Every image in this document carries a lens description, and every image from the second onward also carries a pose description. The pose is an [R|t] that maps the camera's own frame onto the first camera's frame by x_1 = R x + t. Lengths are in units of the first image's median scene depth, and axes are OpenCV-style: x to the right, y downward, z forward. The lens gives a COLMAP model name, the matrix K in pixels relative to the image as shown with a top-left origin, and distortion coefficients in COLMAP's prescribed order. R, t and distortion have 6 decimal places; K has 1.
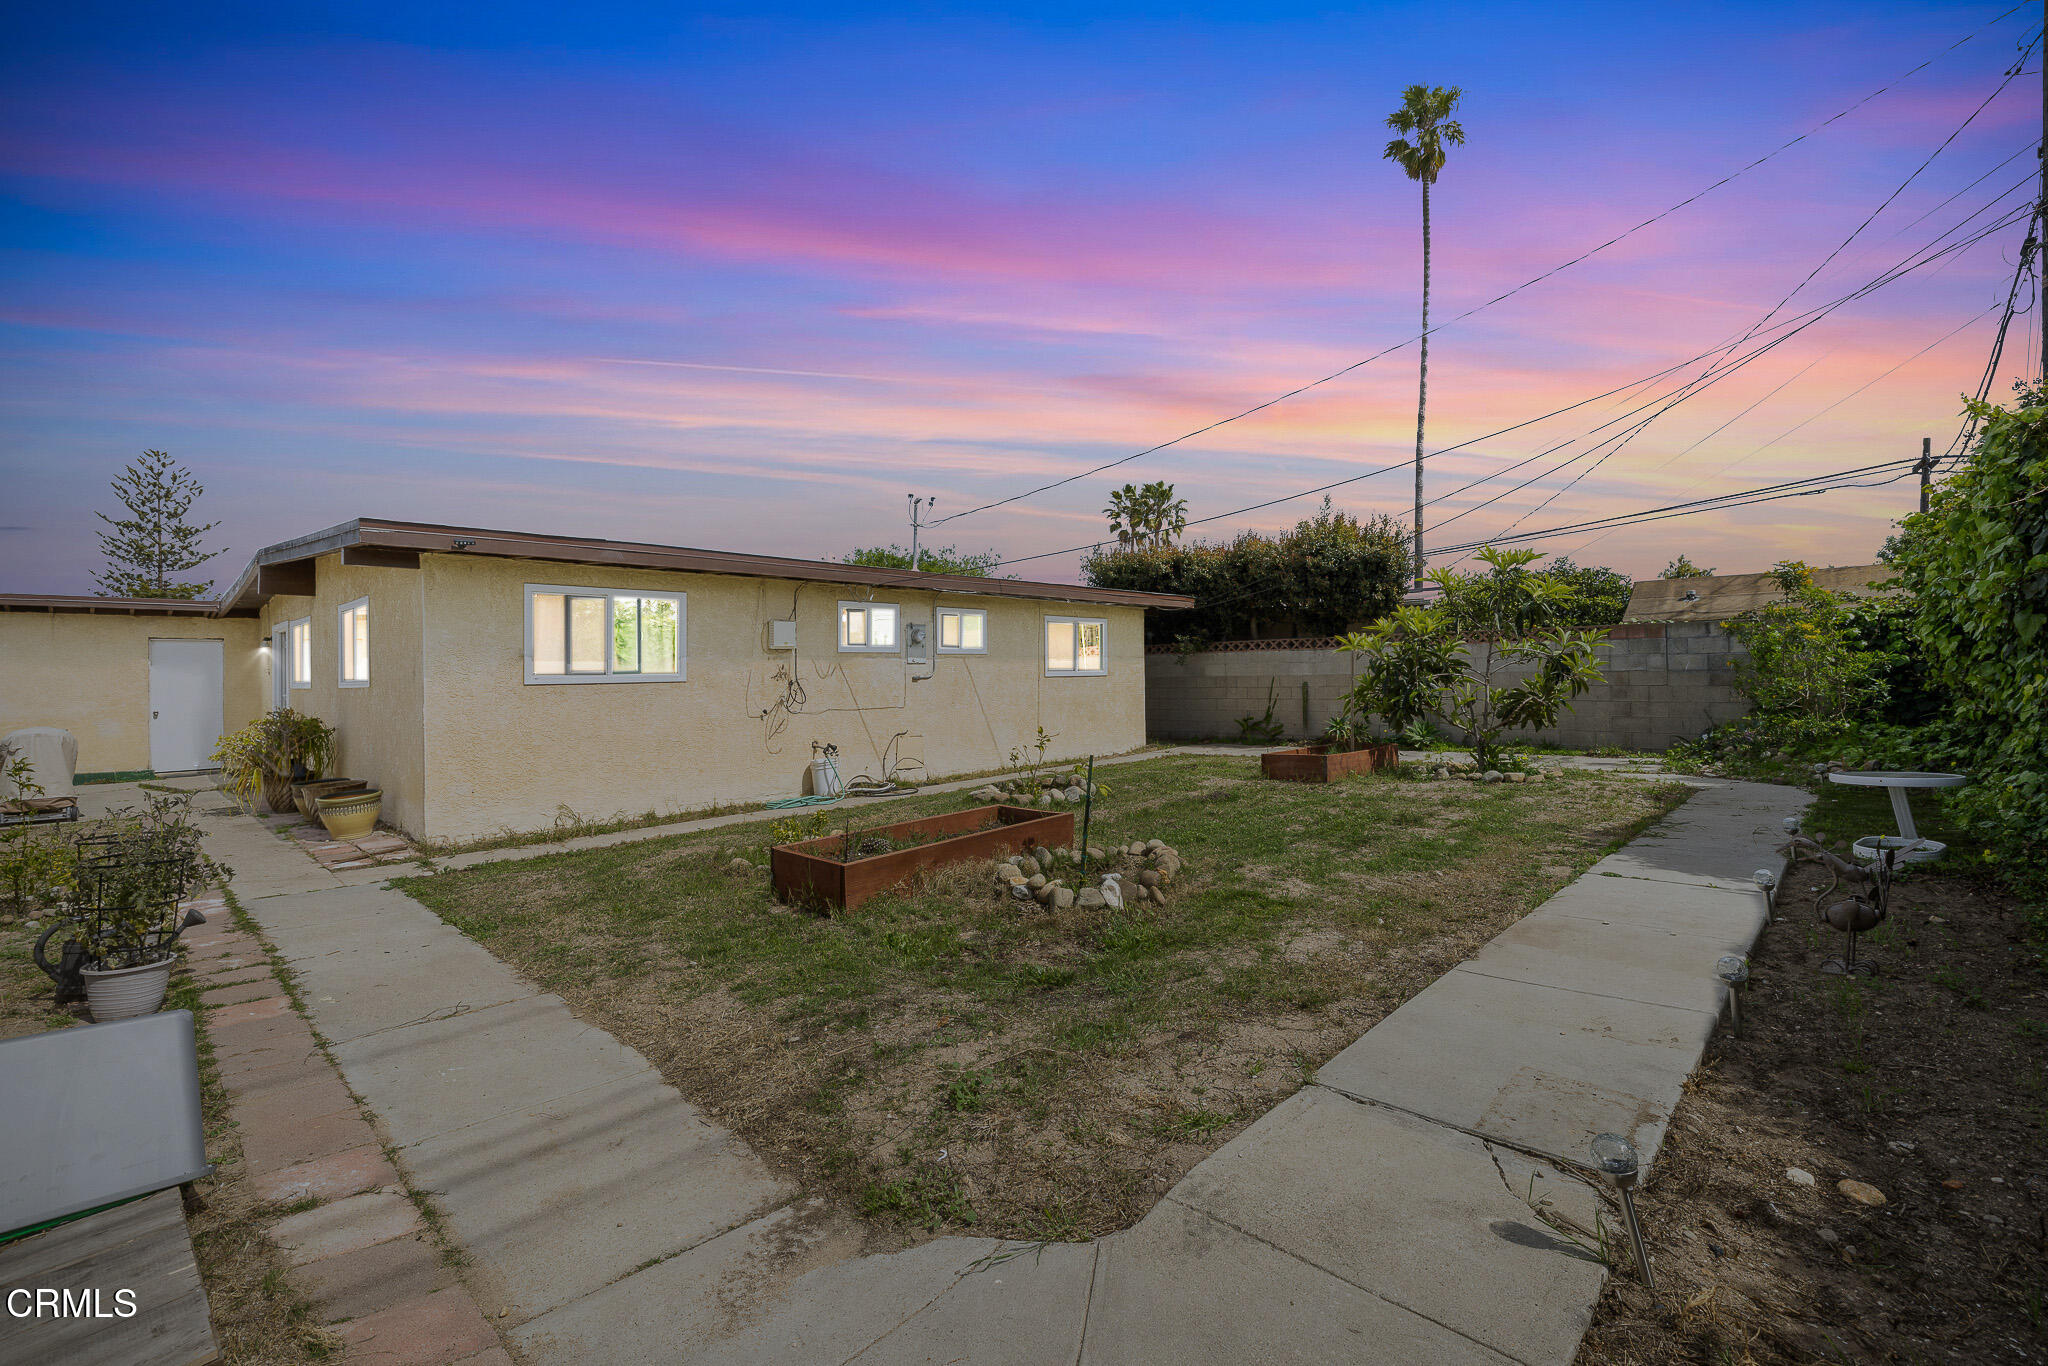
lens RADIAL K [[858.5, 0, 1081.3], [0, 858.5, 668.6], [0, 0, 1]] dist [-0.003746, 0.000324]
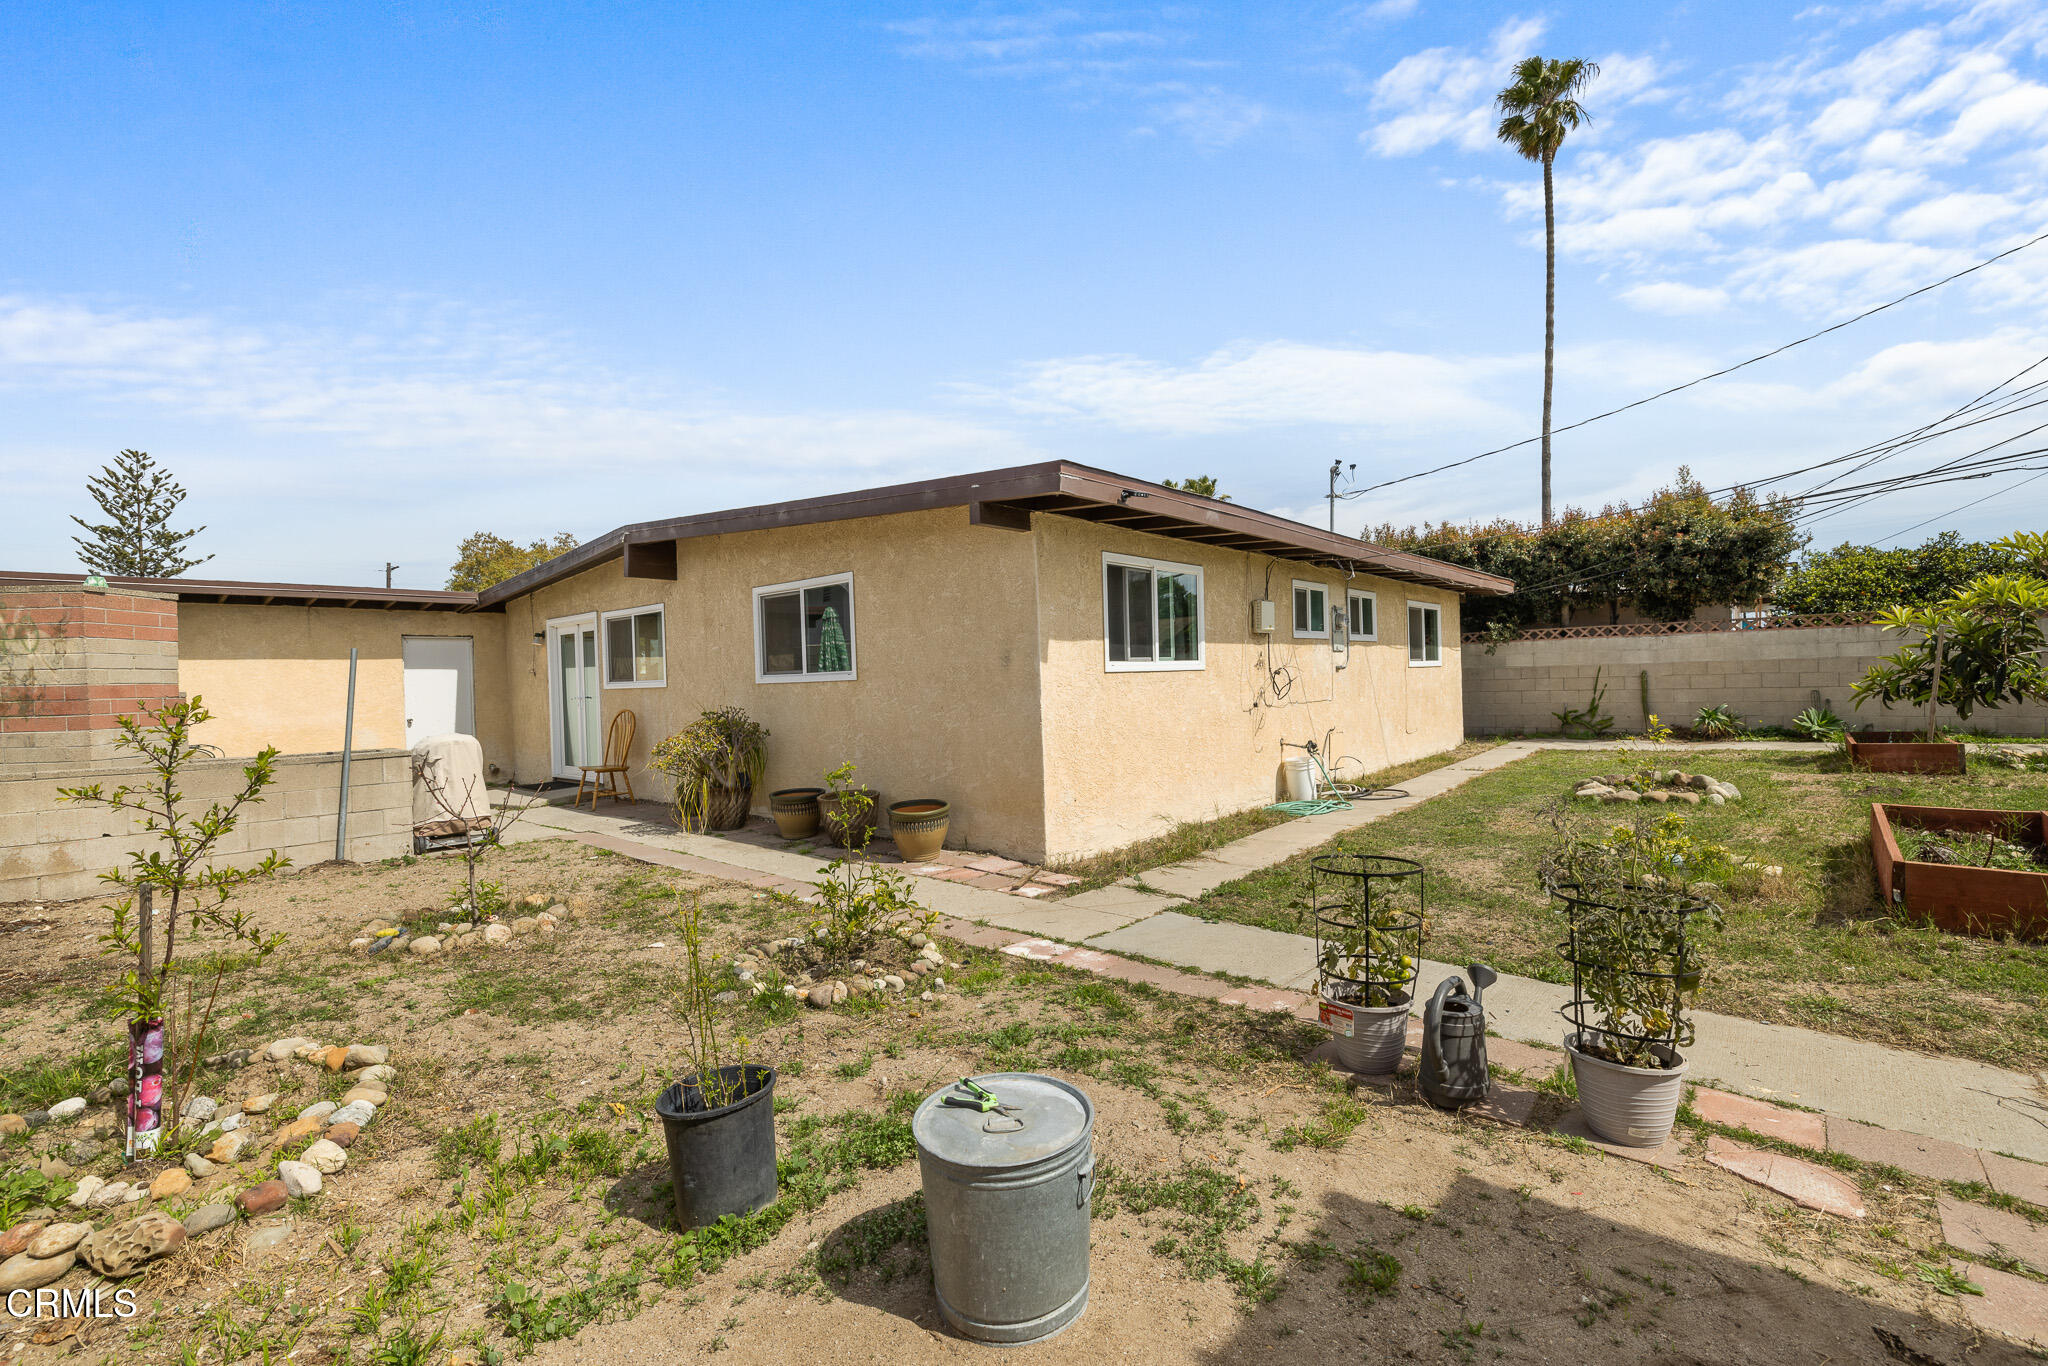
lens RADIAL K [[858.5, 0, 1026.2], [0, 858.5, 681.9], [0, 0, 1]] dist [-0.003746, 0.000324]
pose [[0.999520, -0.012779, 0.028206, -0.411983], [0.012538, 0.999883, 0.008726, 0.010676], [-0.028314, -0.008368, 0.999564, 0.086906]]
